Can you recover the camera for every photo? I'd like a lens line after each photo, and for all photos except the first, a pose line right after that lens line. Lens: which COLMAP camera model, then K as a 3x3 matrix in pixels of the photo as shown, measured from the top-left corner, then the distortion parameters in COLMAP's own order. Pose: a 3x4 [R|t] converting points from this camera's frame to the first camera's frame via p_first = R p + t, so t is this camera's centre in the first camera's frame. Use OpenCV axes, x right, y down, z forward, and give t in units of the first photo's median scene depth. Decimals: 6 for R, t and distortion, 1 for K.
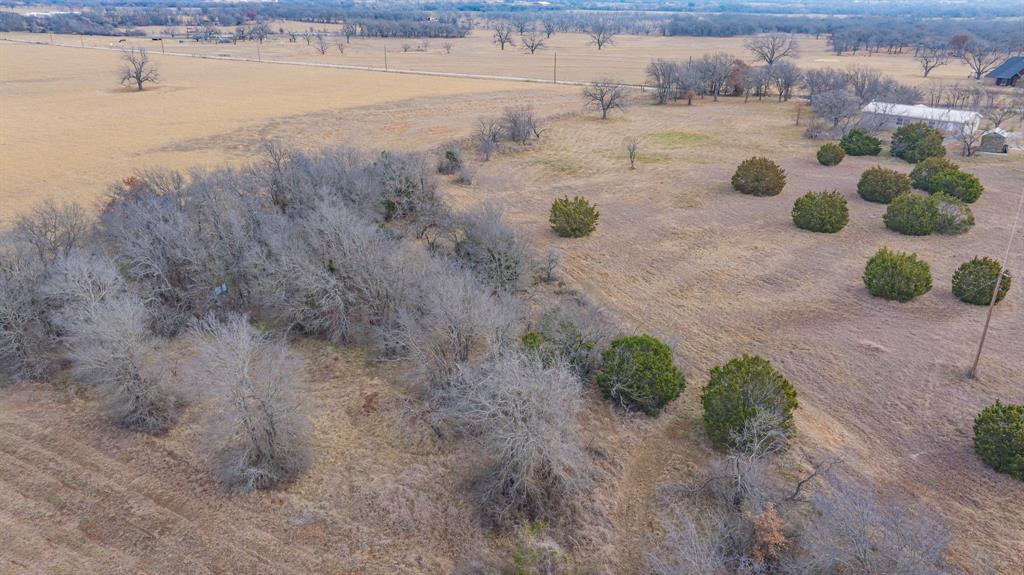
lens RADIAL K [[723.3, 0, 513.0], [0, 723.3, 290.8], [0, 0, 1]] dist [-0.030815, 0.029216]
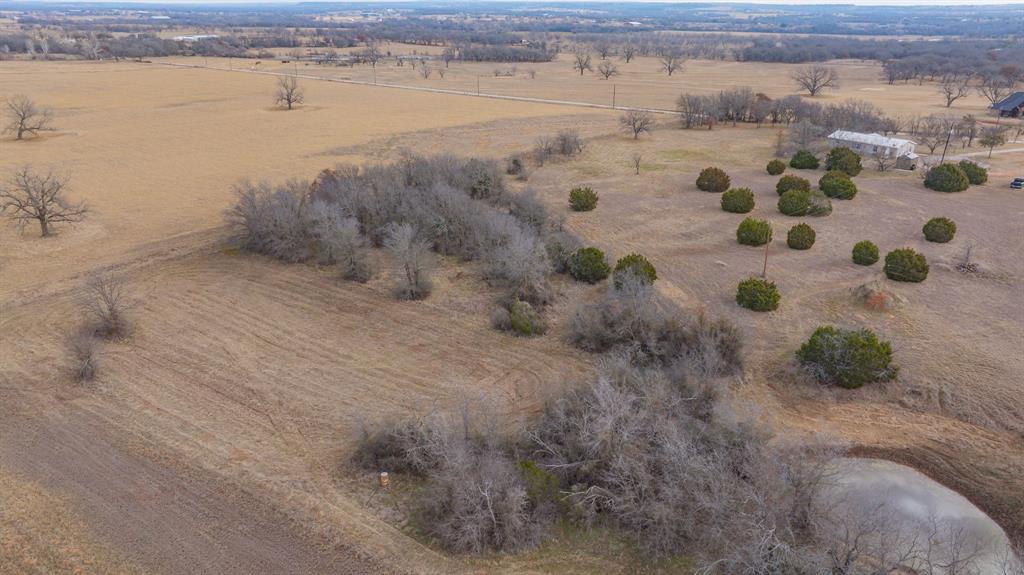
lens RADIAL K [[723.3, 0, 511.8], [0, 723.3, 287.4], [0, 0, 1]] dist [-0.030815, 0.029216]
pose [[0.992191, 0.043665, -0.116833, 0.066978], [-0.046460, 0.998693, -0.021305, 0.077084], [0.115750, 0.026567, 0.992923, -0.355922]]
